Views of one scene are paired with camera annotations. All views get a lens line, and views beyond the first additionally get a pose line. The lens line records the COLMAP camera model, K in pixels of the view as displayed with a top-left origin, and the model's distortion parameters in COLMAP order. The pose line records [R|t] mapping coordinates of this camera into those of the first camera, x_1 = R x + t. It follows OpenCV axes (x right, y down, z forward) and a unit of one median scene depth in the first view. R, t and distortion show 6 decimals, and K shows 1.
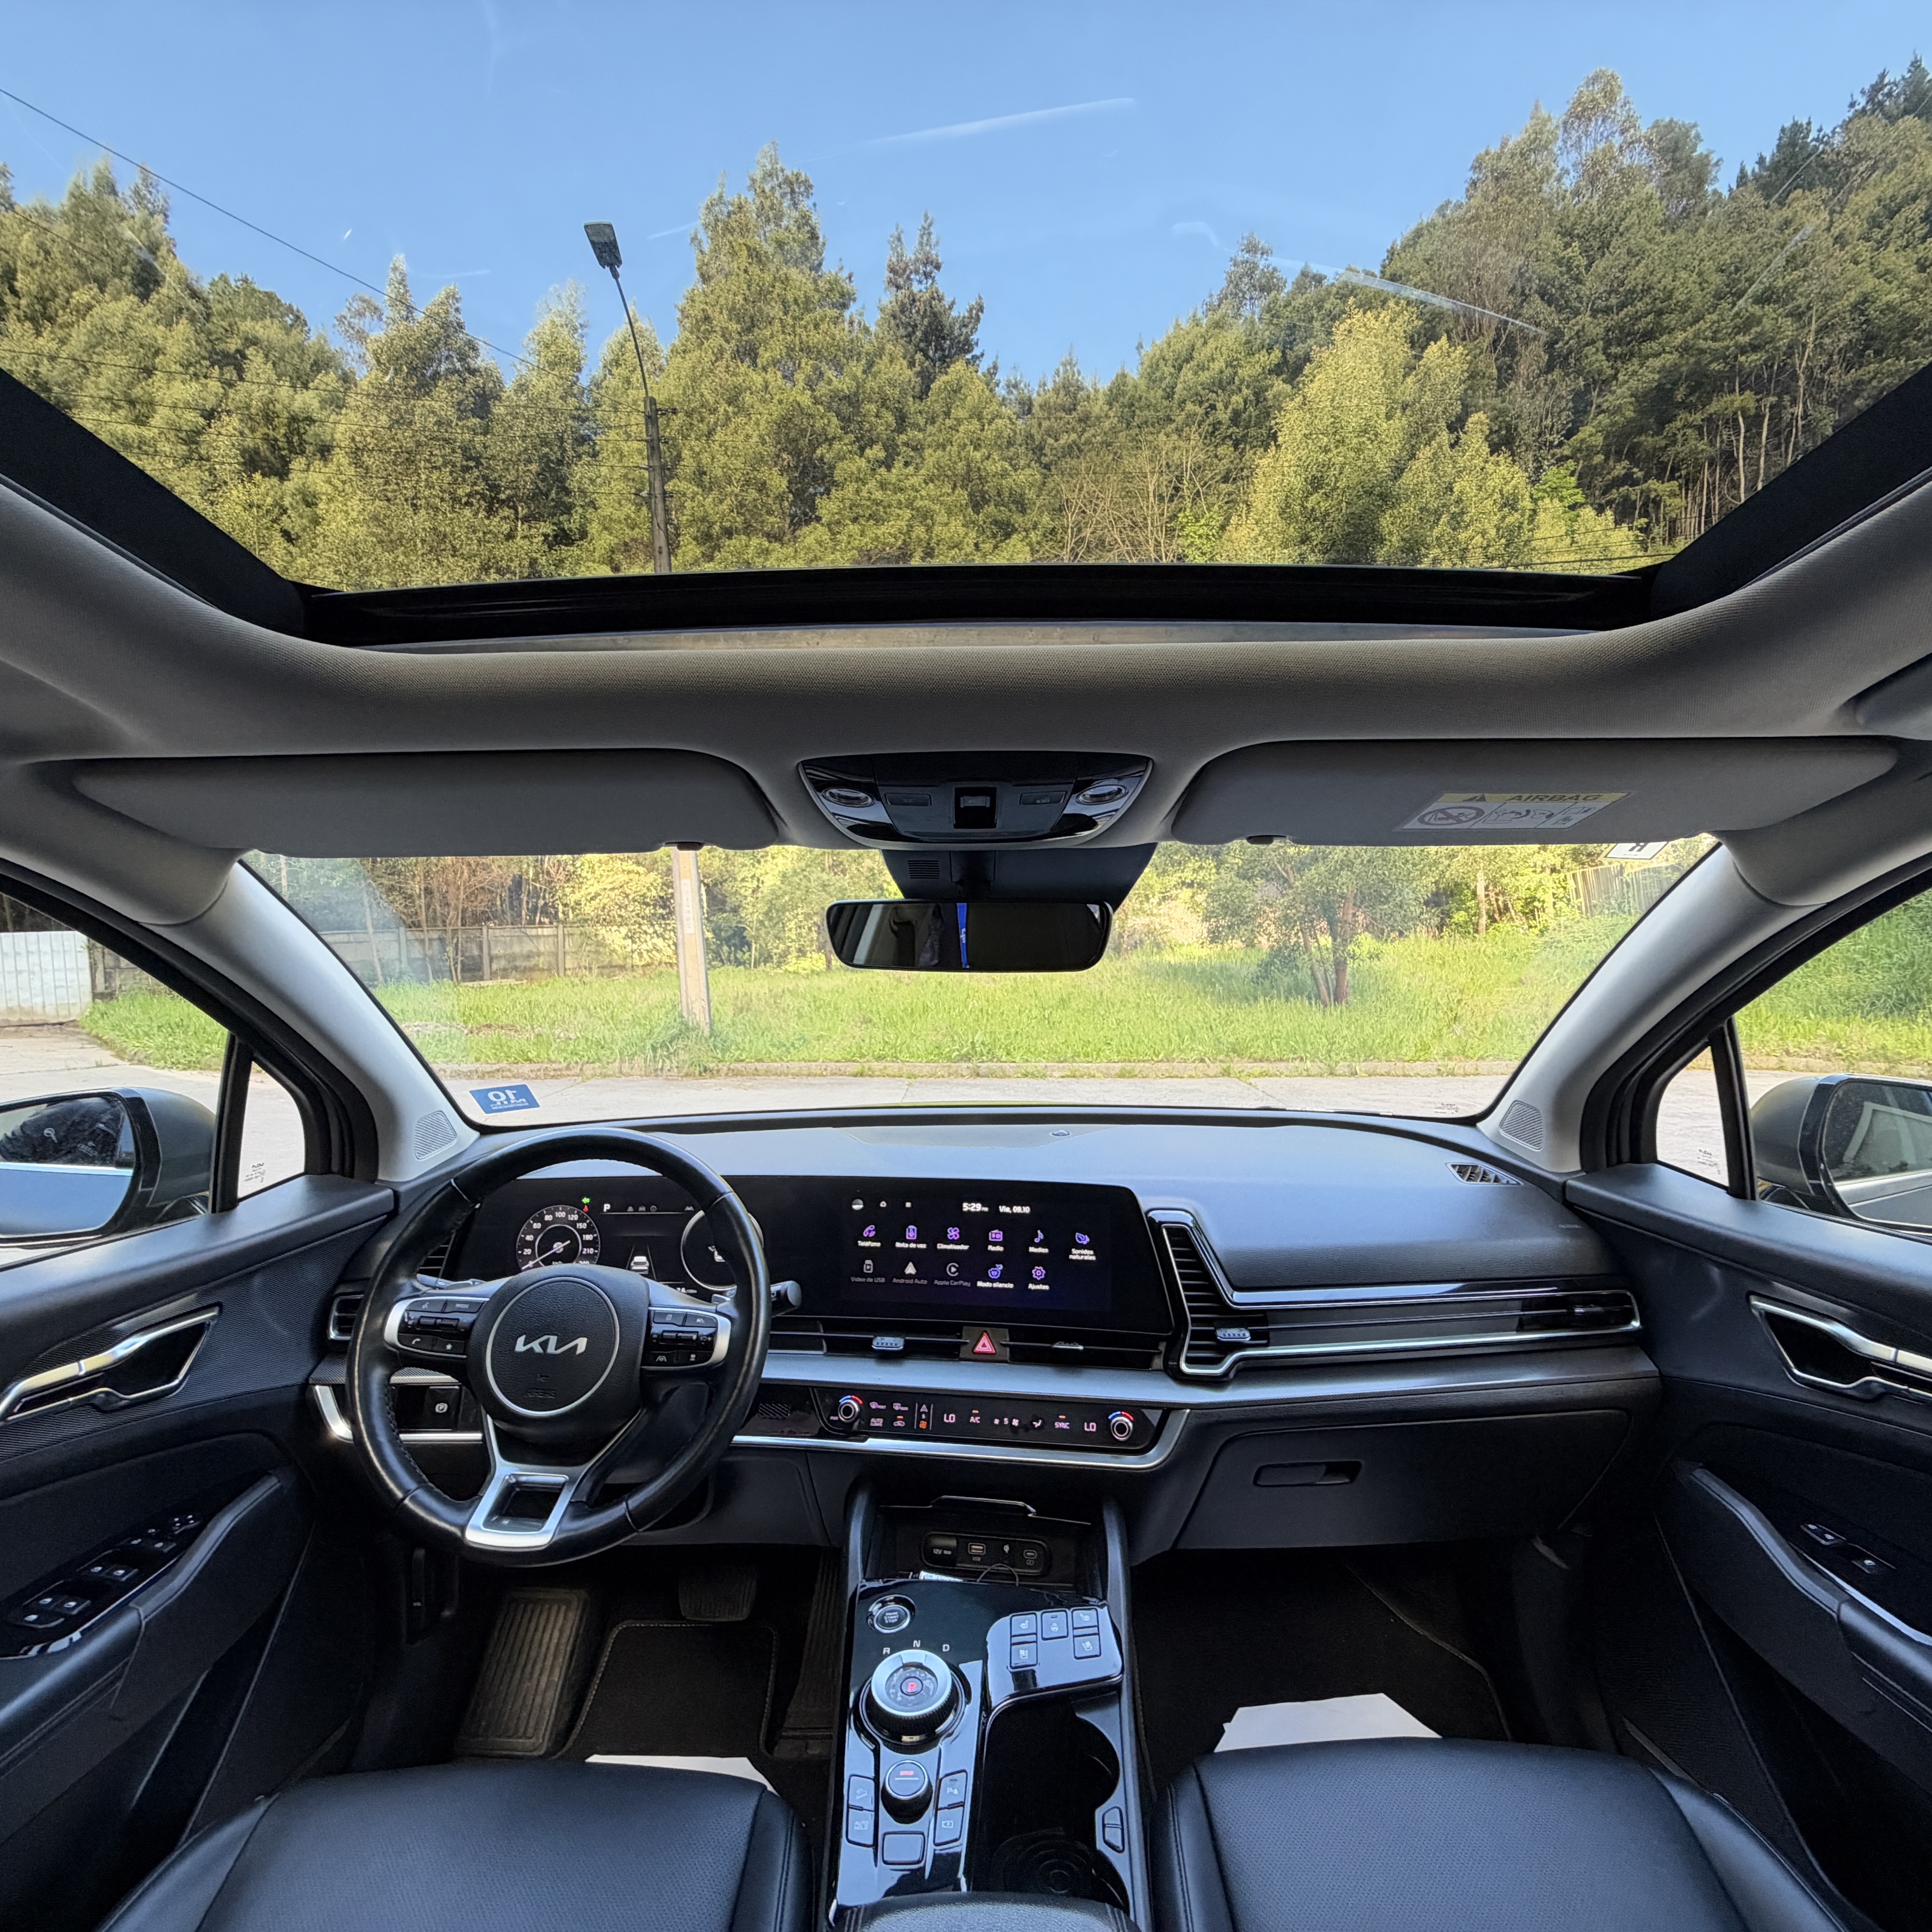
lens RADIAL K [[1023.7, 0, 960.5], [0, 1023.7, 963.7], [0, 0, 1]] dist [-0.000731, -0.000074]
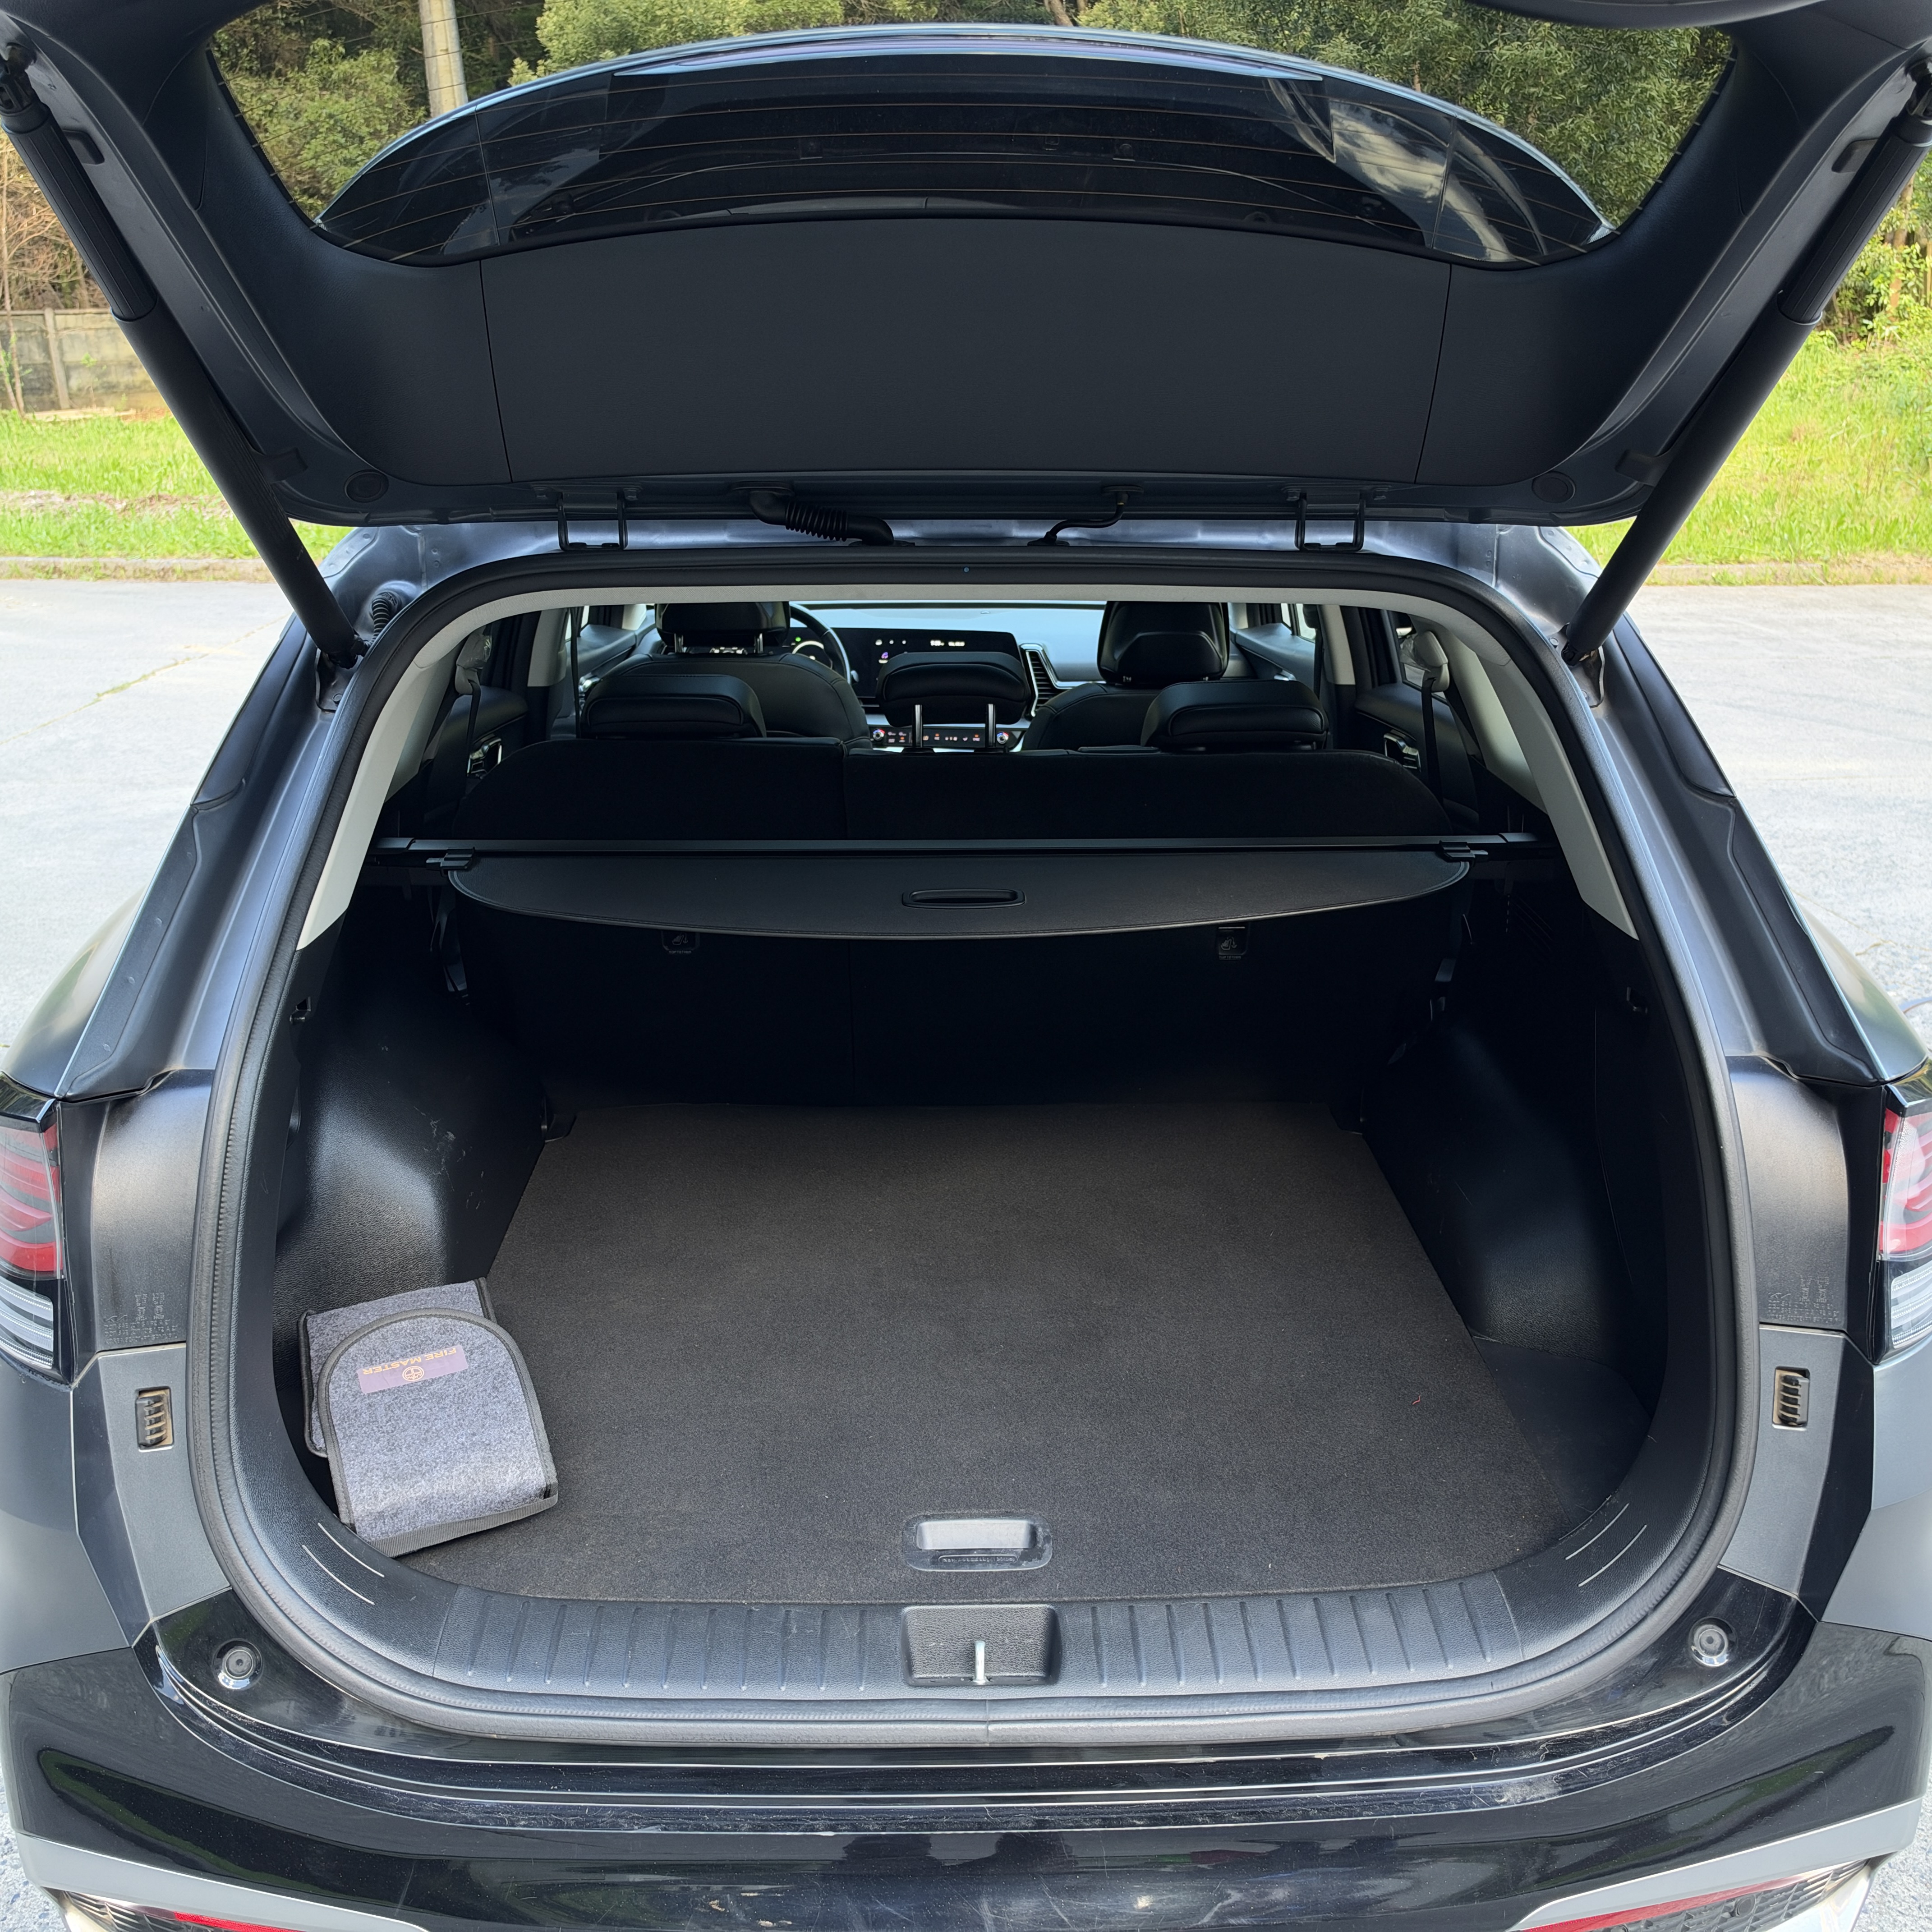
lens RADIAL K [[1864.2, 0, 944.8], [0, 1864.2, 955.6], [0, 0, 1]] dist [0.118303, -0.200935]
pose [[0.999547, 0.001352, 0.030064, -0.007866], [-0.010215, 0.954917, 0.296698, -0.026255], [-0.028308, -0.296871, 0.954498, -0.263825]]
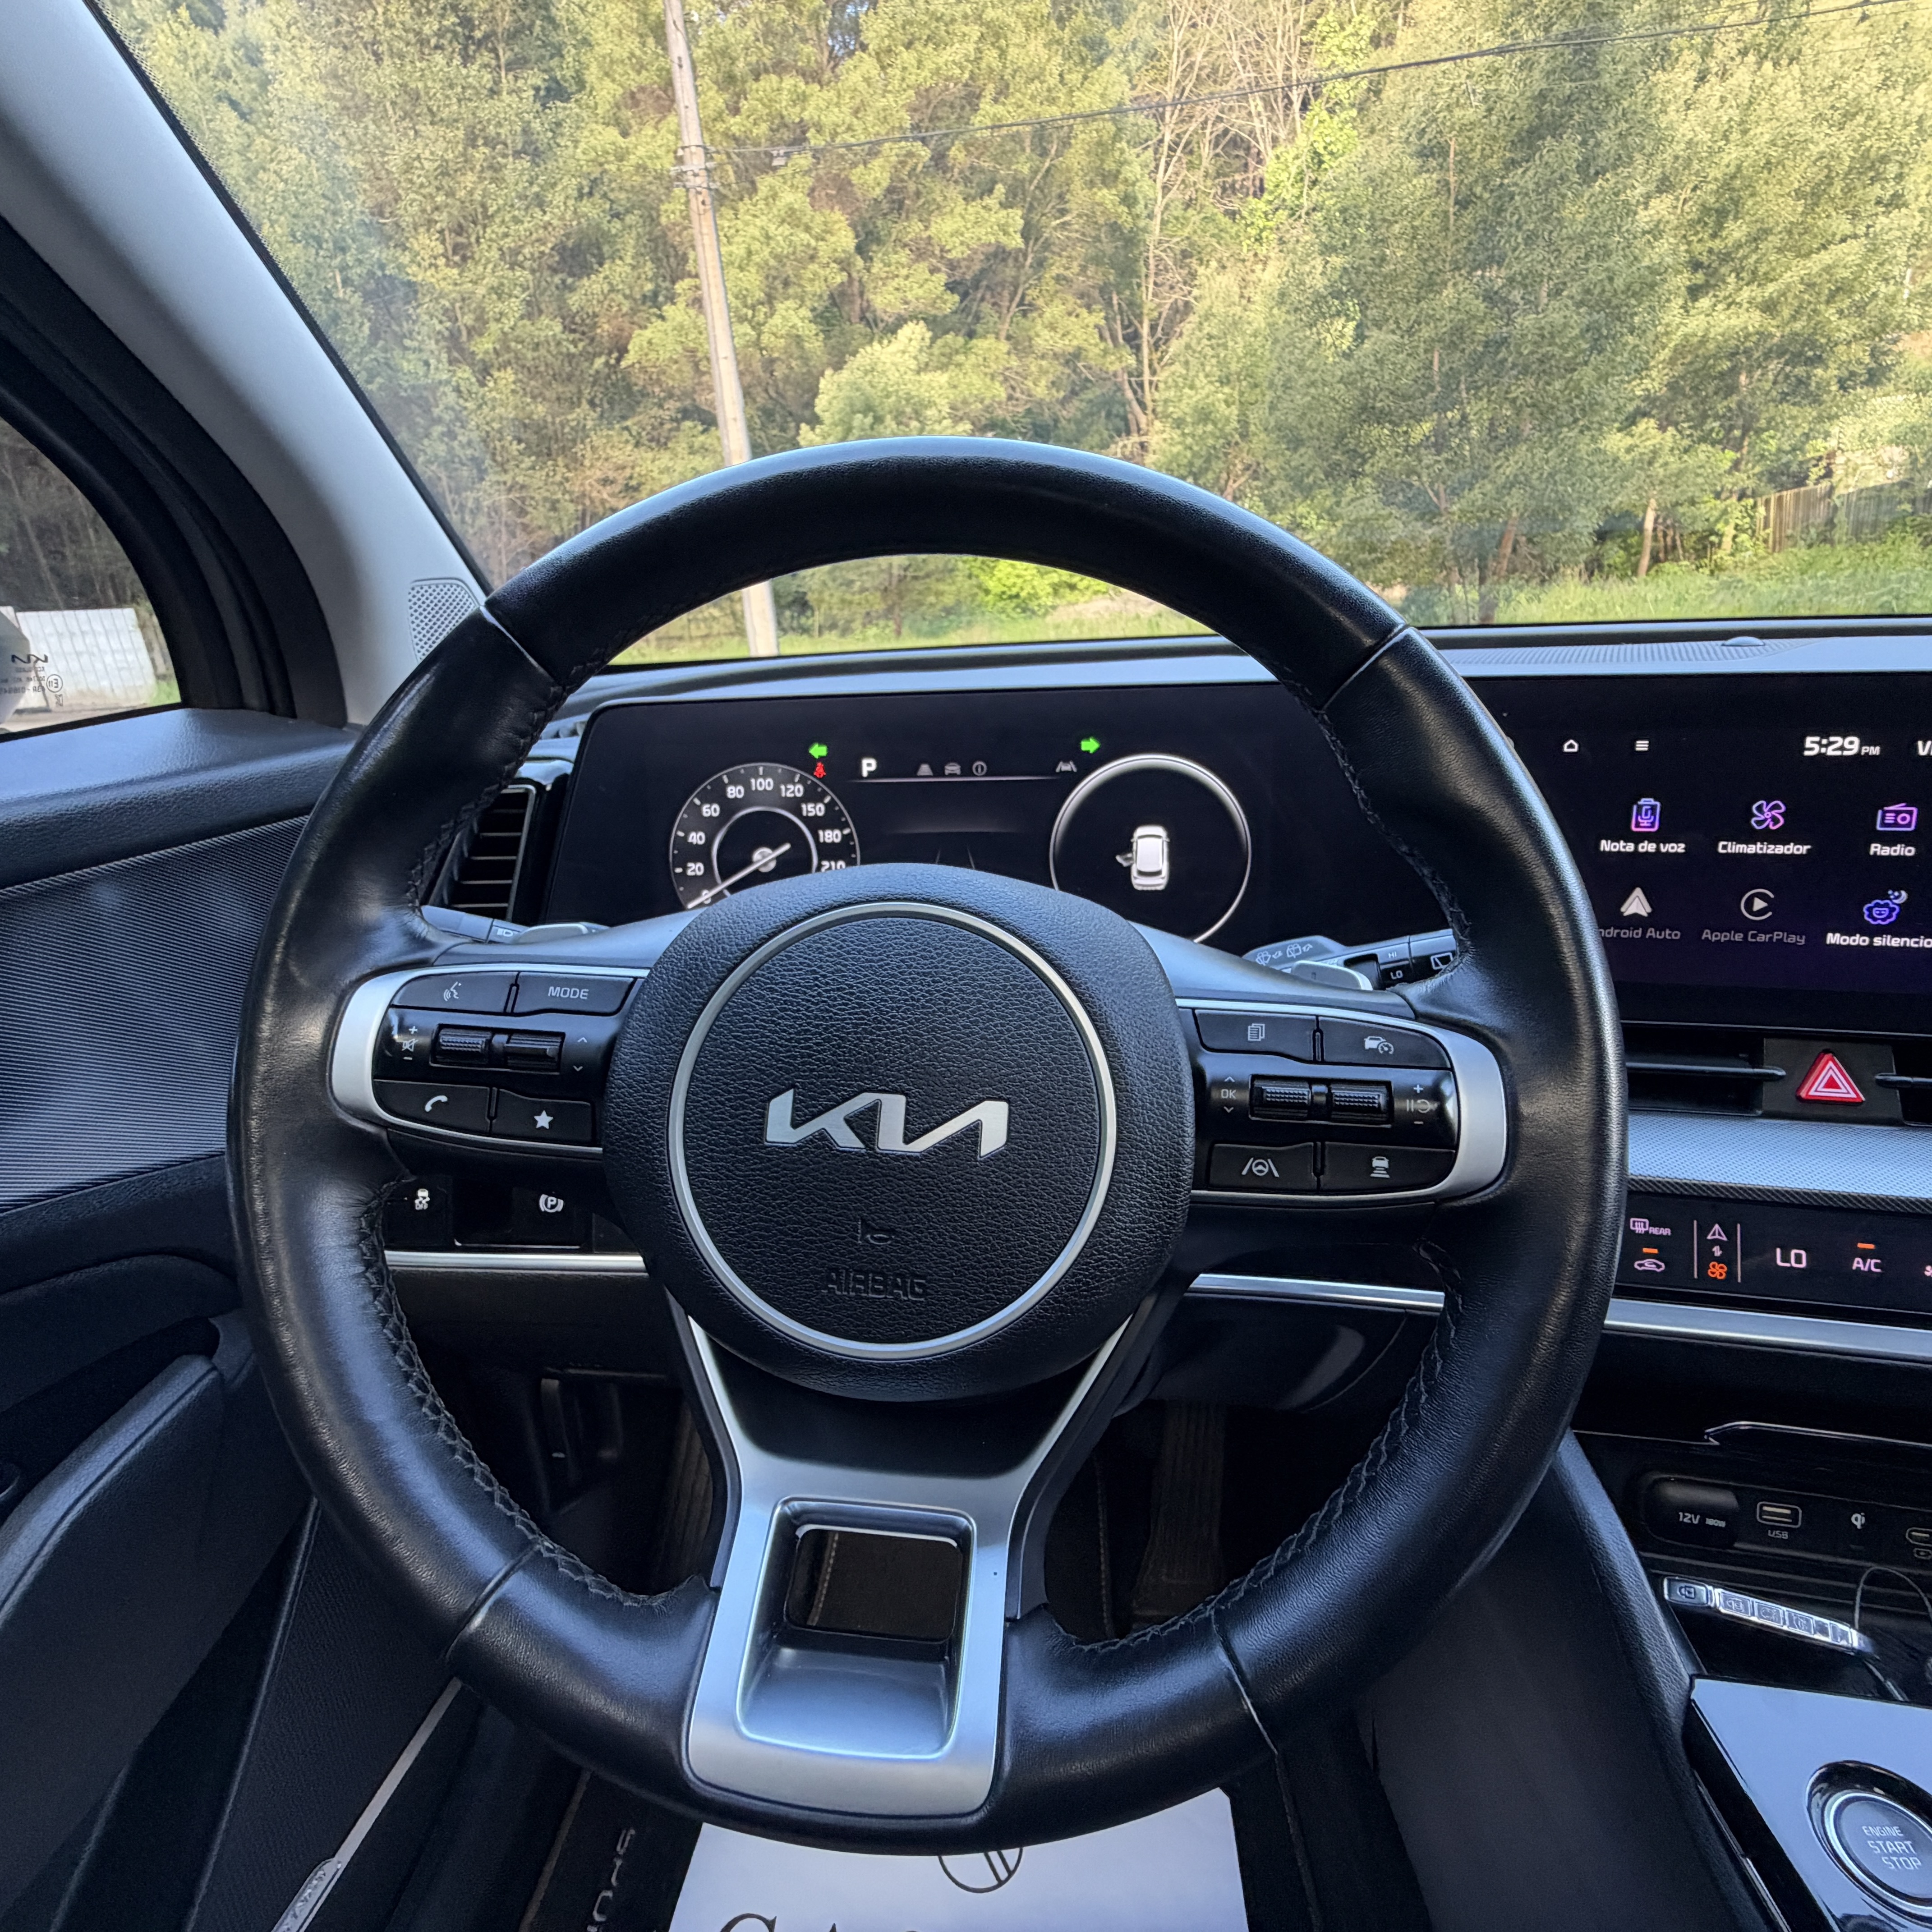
lens RADIAL K [[1023.7, 0, 960.5], [0, 1023.7, 963.7], [0, 0, 1]] dist [-0.000731, -0.000074]
pose [[0.998024, 0.001493, -0.062814, -0.027890], [0.017653, 0.952789, 0.303119, 0.018687], [0.060301, -0.303628, 0.950880, 0.057202]]
